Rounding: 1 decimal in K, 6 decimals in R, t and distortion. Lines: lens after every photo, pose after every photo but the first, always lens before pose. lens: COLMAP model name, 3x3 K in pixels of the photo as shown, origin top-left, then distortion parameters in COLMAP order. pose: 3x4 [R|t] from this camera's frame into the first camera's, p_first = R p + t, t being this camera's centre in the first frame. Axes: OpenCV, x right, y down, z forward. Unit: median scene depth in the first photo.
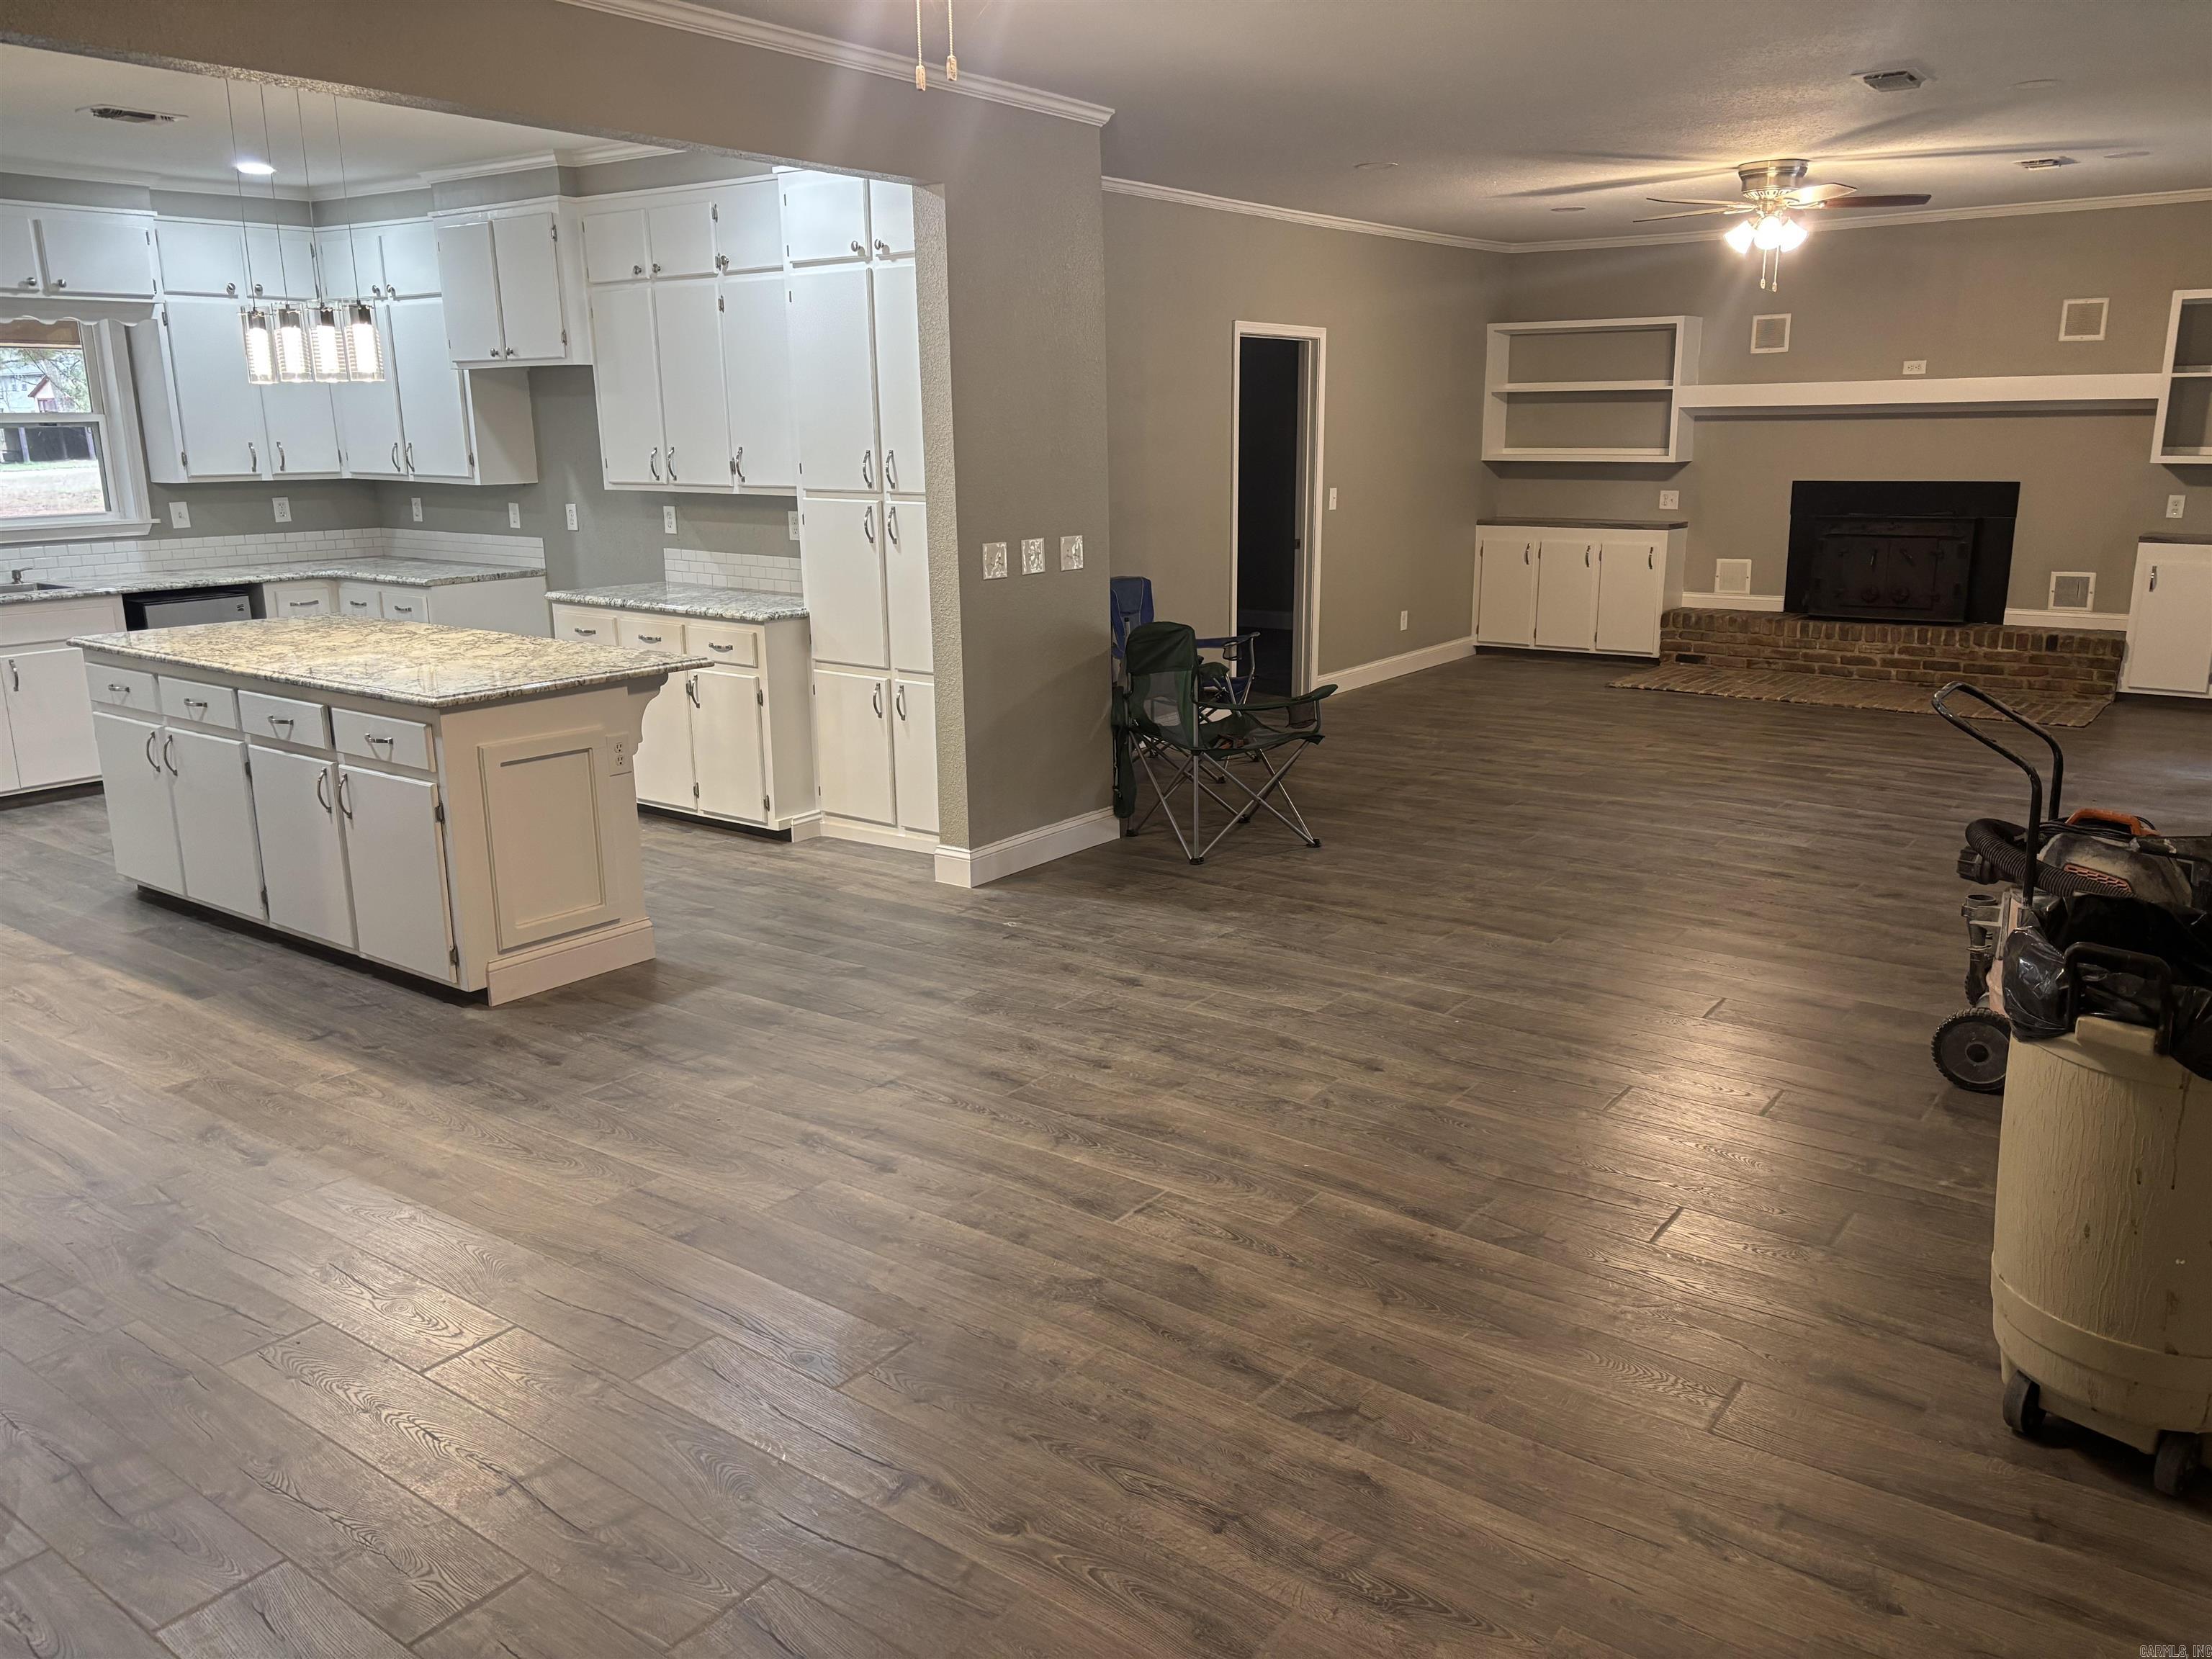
lens RADIAL K [[1691.2, 0, 1130.2], [0, 1691.2, 827.2], [0, 0, 1]] dist [0.066875, -0.078470]
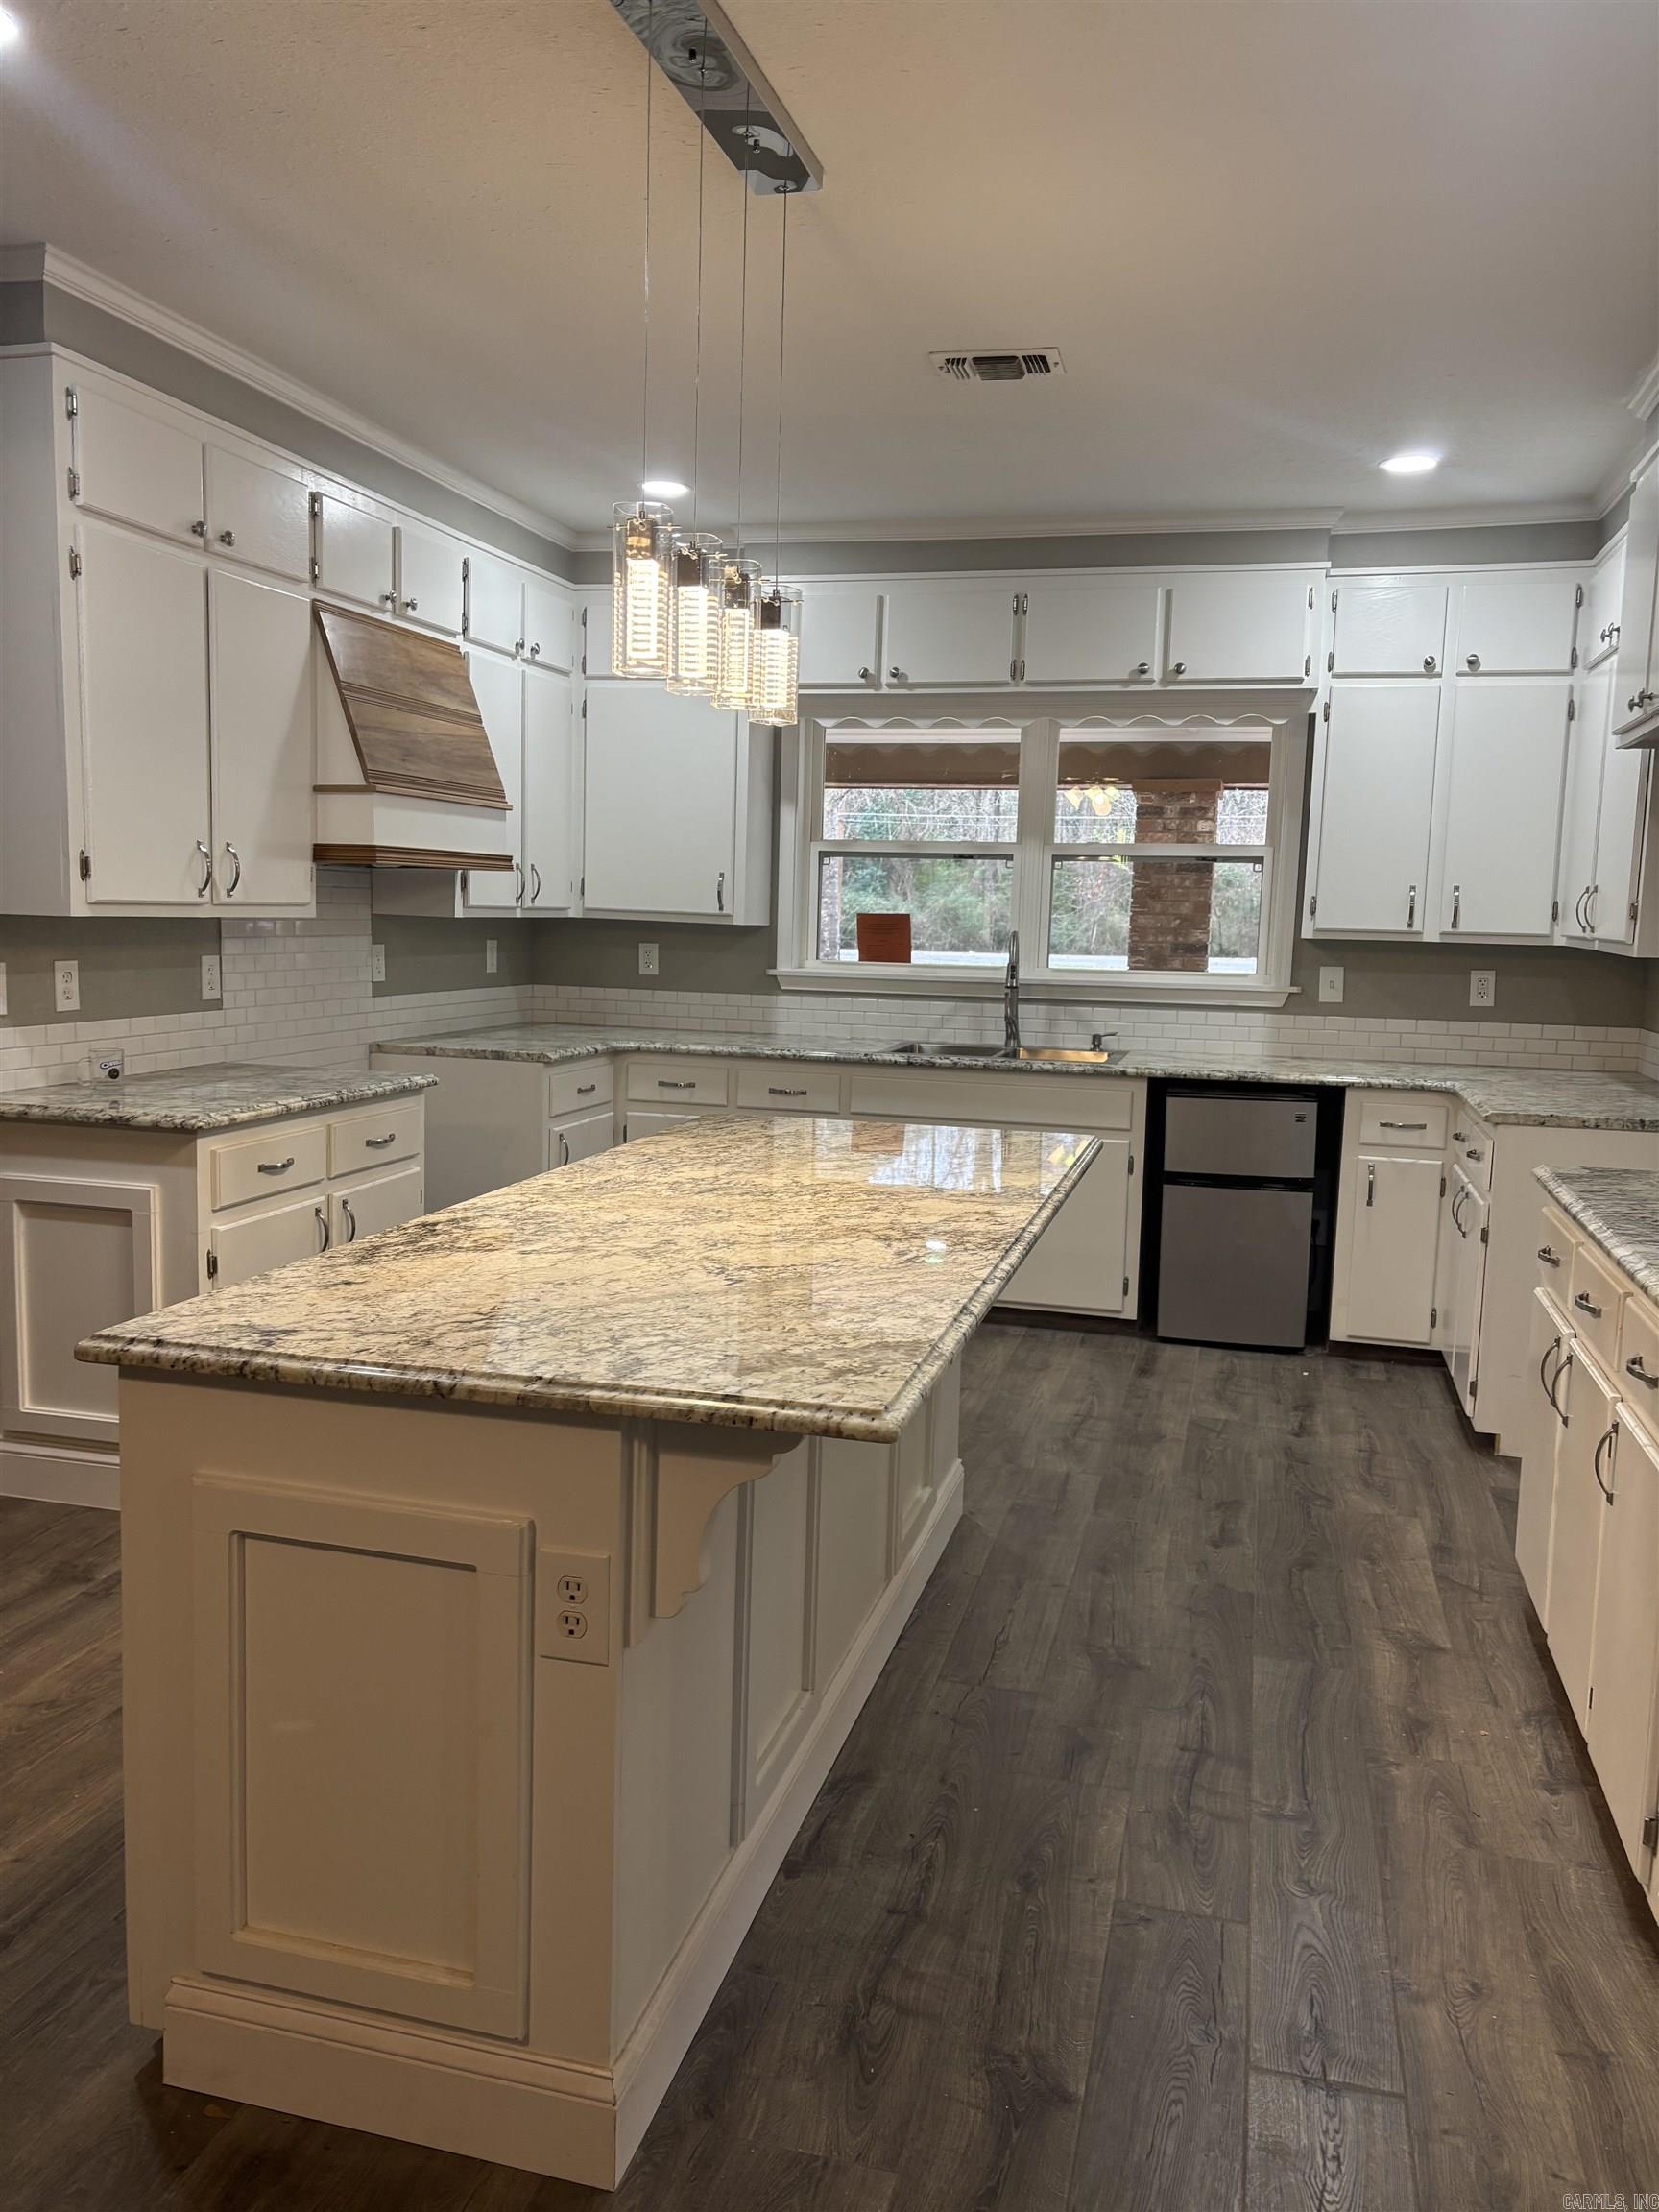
lens RADIAL K [[1655.9, 0, 829.5], [0, 1655.9, 1106.0], [0, 0, 1]] dist [-0.001750, -0.002707]
pose [[0.366128, 0.127902, -0.921733, 0.017495], [-0.245590, 0.968673, 0.036863, -0.115176], [0.897573, 0.212871, 0.386069, 0.598783]]
